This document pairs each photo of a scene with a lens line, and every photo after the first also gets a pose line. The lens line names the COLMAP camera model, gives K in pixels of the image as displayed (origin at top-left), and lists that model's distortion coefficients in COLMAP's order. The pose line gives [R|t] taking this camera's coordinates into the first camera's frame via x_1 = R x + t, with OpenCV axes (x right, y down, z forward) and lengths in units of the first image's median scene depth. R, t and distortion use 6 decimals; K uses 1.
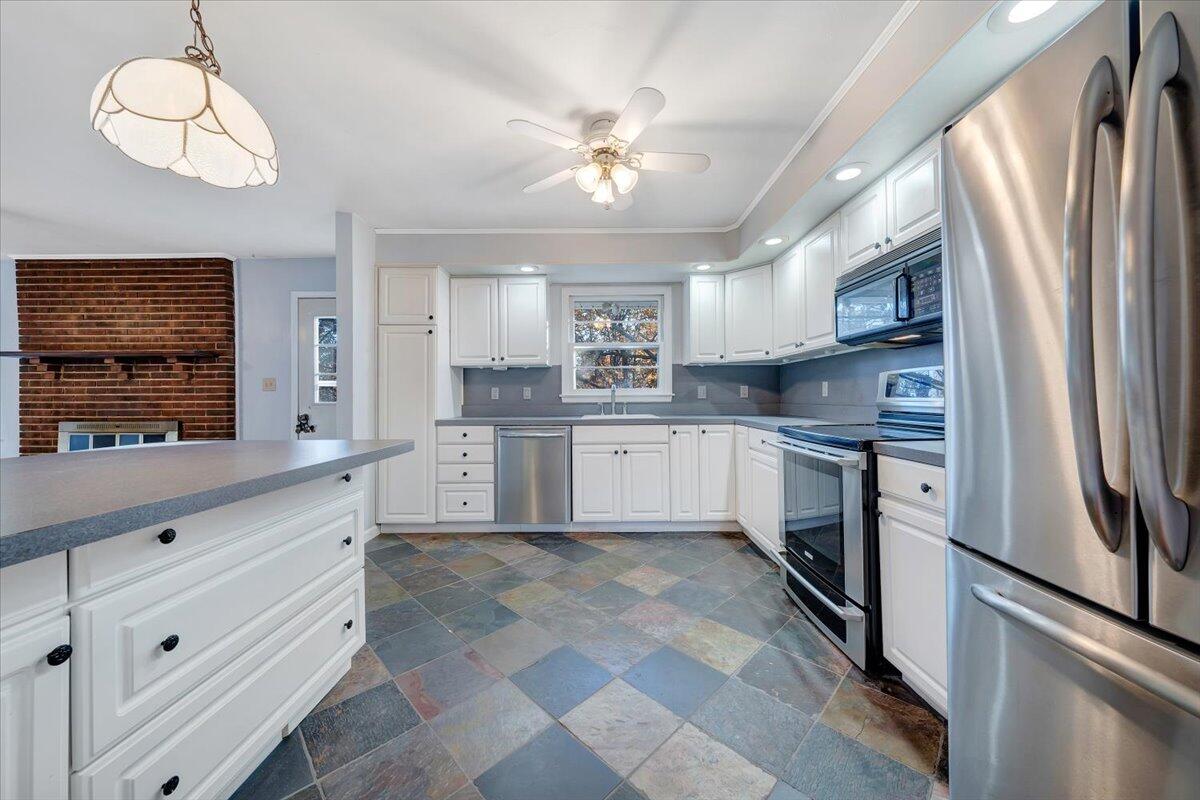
lens RADIAL K [[429.4, 0, 595.6], [0, 429.4, 395.7], [0, 0, 1]] dist [-0.000559, -0.000056]
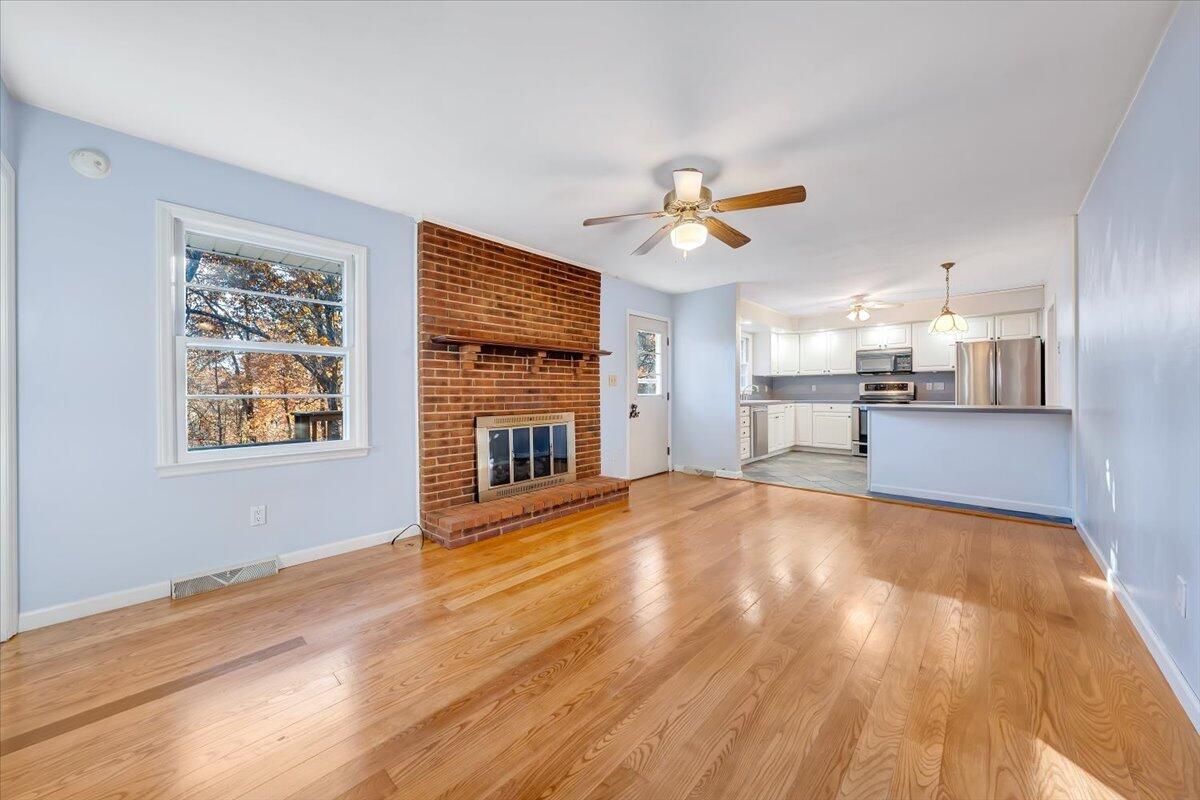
lens RADIAL K [[410.3, 0, 600.3], [0, 410.3, 392.1], [0, 0, 1]] dist [0.000264, 0.000001]
pose [[0.687772, 0.001946, 0.725924, -1.682104], [-0.006226, 0.999975, 0.003219, 0.004167], [-0.725900, -0.006734, 0.687767, 0.216853]]
